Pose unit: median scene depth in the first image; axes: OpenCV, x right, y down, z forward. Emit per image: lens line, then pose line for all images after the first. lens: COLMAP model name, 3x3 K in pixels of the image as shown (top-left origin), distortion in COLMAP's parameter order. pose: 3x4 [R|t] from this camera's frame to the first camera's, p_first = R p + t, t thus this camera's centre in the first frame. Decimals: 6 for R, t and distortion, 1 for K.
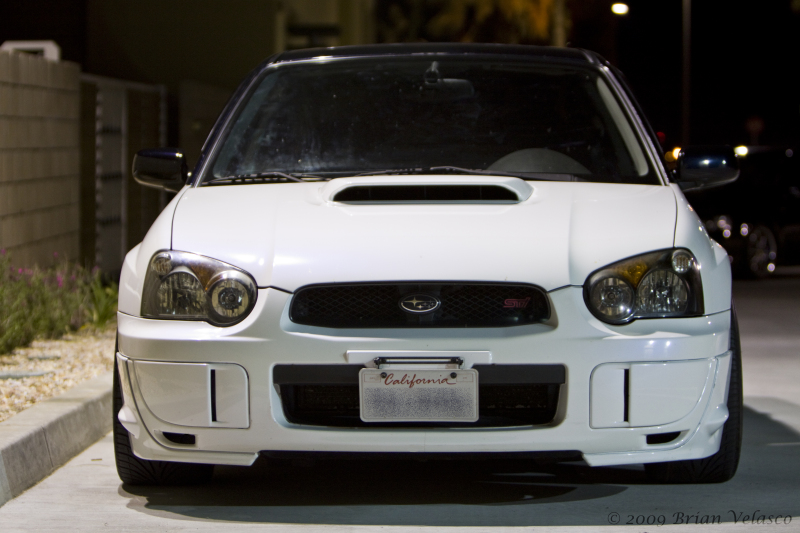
lens RADIAL K [[2593.0, 0, 400.0], [0, 2593.0, 266.5], [0, 0, 1]] dist [-0.097836, 0.090027]
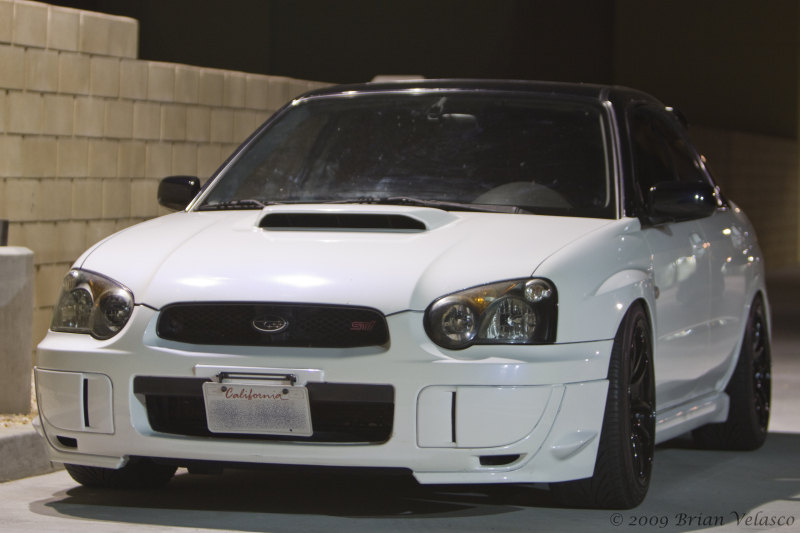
lens RADIAL K [[2593.0, 0, 400.0], [0, 2593.0, 266.5], [0, 0, 1]] dist [-0.097836, 0.090027]
pose [[0.968788, 0.023381, -0.246784, 0.320476], [-0.026819, 0.999584, -0.010578, 0.000737], [0.246434, 0.016866, 0.969013, -0.018321]]
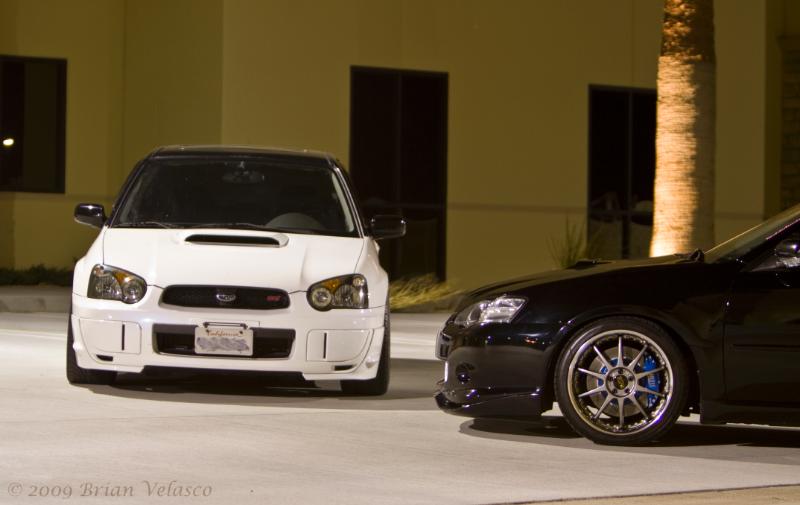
lens RADIAL K [[2597.7, 0, 400.0], [0, 2597.7, 252.5], [0, 0, 1]] dist [0.103516, 0.506556]
pose [[0.996597, 0.046061, 0.068365, 0.002318], [-0.046484, 0.998908, 0.004606, -0.036075], [-0.068078, -0.007768, 0.997650, -1.046777]]
